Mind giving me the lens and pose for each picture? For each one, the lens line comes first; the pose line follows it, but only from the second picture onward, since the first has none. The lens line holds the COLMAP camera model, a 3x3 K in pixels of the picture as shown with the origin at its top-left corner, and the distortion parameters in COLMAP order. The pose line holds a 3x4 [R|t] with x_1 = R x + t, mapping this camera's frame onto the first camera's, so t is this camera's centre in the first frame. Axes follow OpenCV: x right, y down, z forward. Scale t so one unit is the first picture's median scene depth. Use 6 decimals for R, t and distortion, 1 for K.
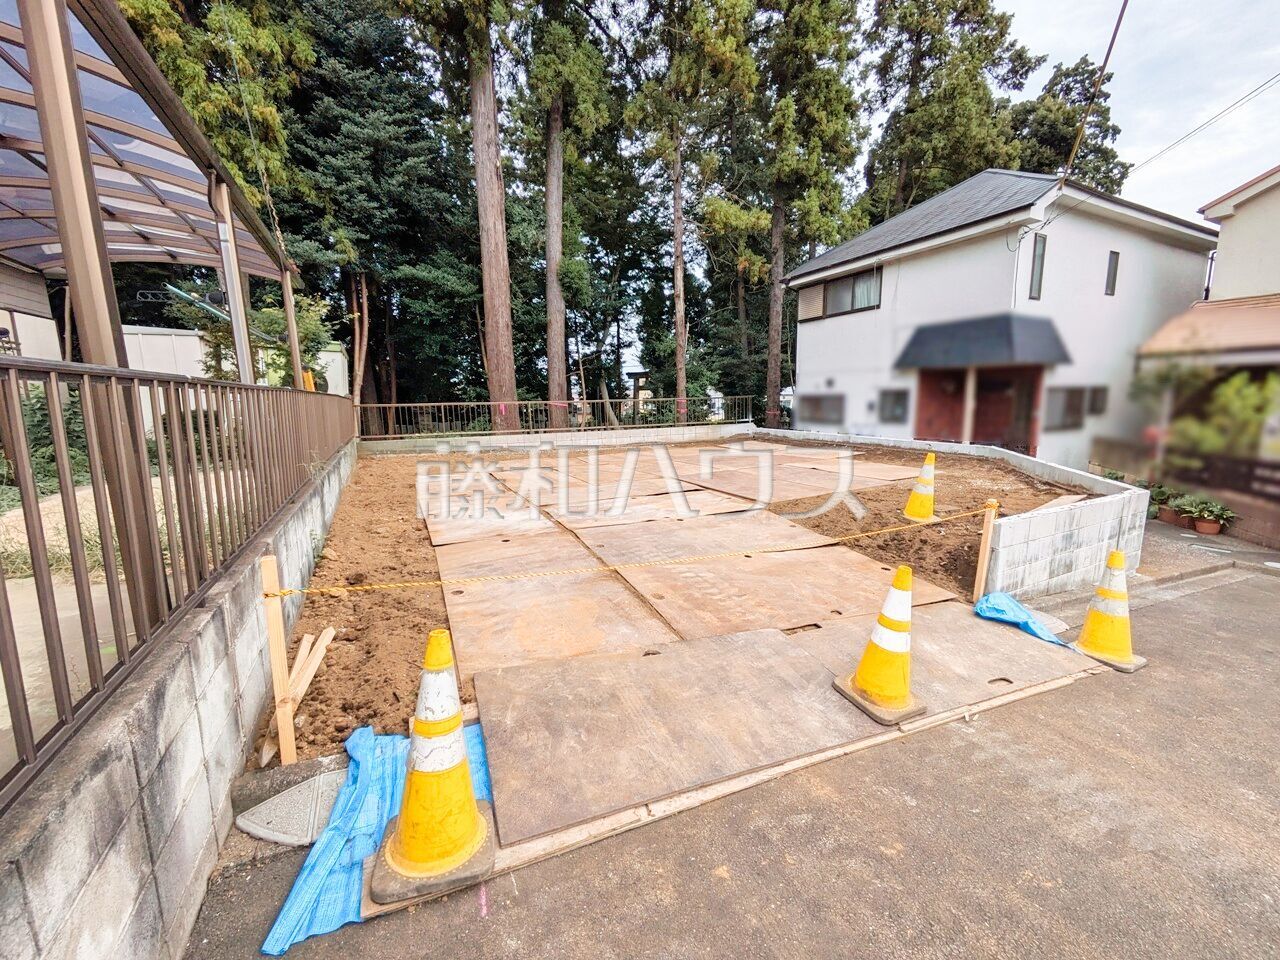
lens RADIAL K [[506.3, 0, 645.0], [0, 506.3, 477.8], [0, 0, 1]] dist [-0.001137, 0.001834]
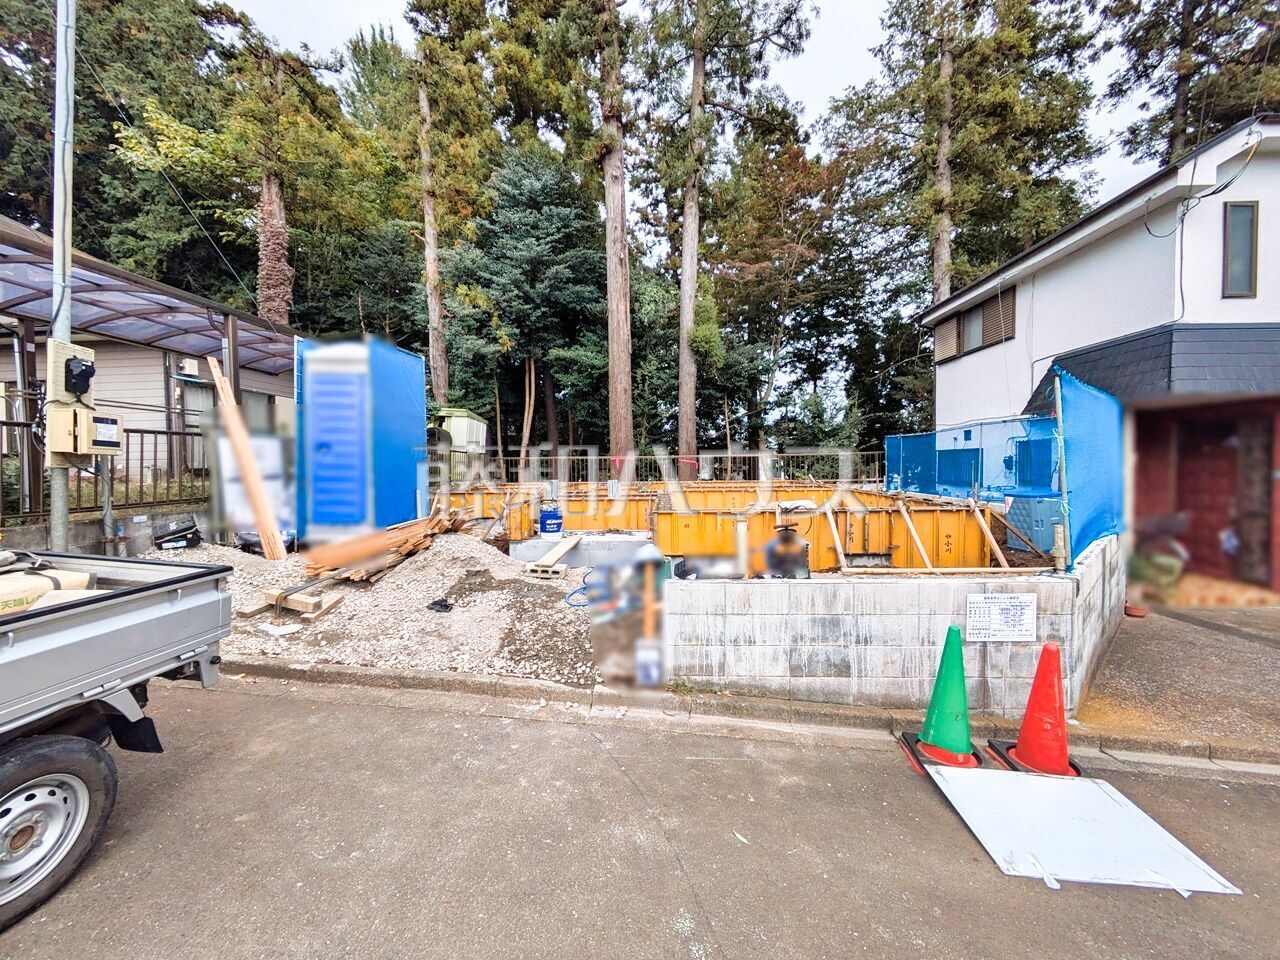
lens RADIAL K [[506.3, 0, 644.9], [0, 506.3, 475.3], [0, 0, 1]] dist [-0.001137, 0.001834]
pose [[0.871238, 0.019965, -0.490454, 0.346986], [-0.082921, 0.990799, -0.106967, 0.002938], [0.483805, 0.133862, 0.864878, 0.082105]]
